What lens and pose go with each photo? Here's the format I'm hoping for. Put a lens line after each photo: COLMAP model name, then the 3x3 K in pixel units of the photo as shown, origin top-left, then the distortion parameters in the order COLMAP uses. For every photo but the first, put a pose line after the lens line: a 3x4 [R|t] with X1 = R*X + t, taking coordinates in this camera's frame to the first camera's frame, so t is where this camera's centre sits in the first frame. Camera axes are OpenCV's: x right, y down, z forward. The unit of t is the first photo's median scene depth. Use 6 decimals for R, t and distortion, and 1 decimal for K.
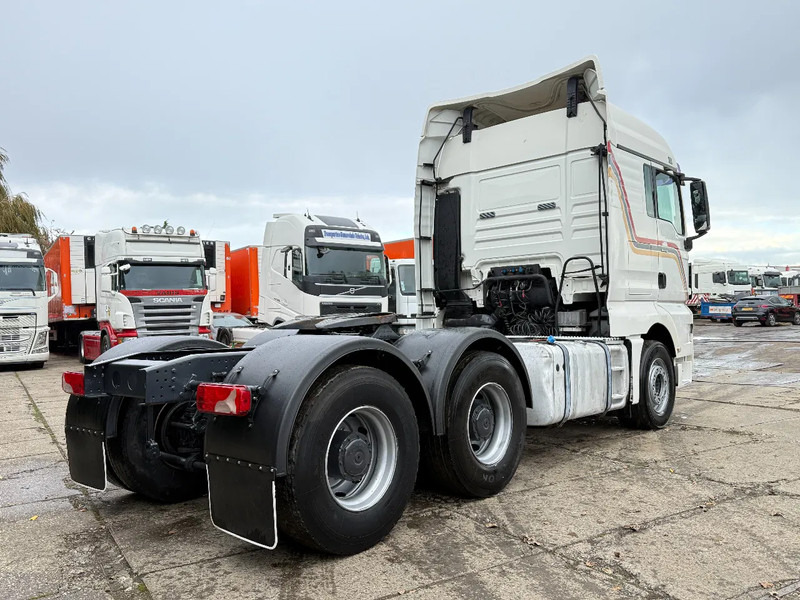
lens RADIAL K [[658.2, 0, 399.3], [0, 658.2, 317.2], [0, 0, 1]] dist [0.009460, -0.008891]
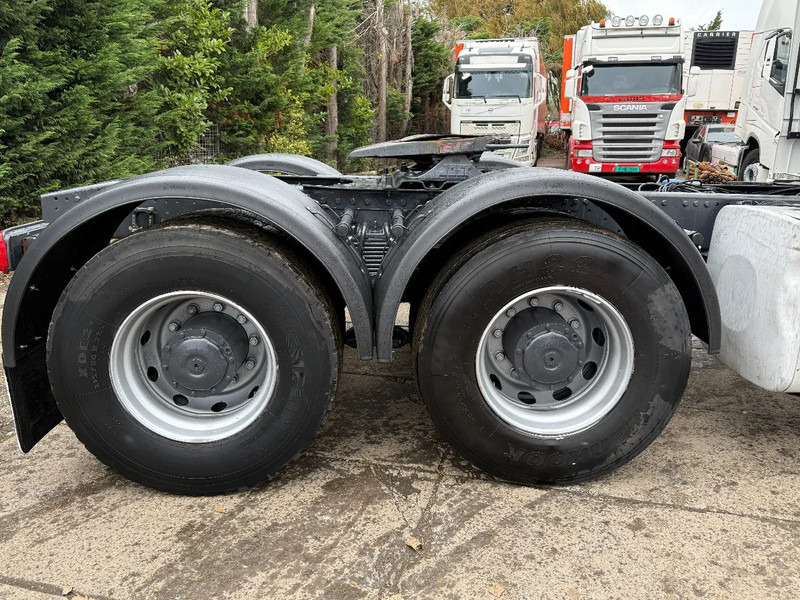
lens RADIAL K [[658.2, 0, 399.3], [0, 658.2, 317.2], [0, 0, 1]] dist [0.009460, -0.008891]
pose [[0.686882, 0.225256, -0.690980, 0.105863], [-0.023662, 0.957183, 0.288516, -0.005117], [0.726384, -0.181826, 0.662801, 0.149446]]
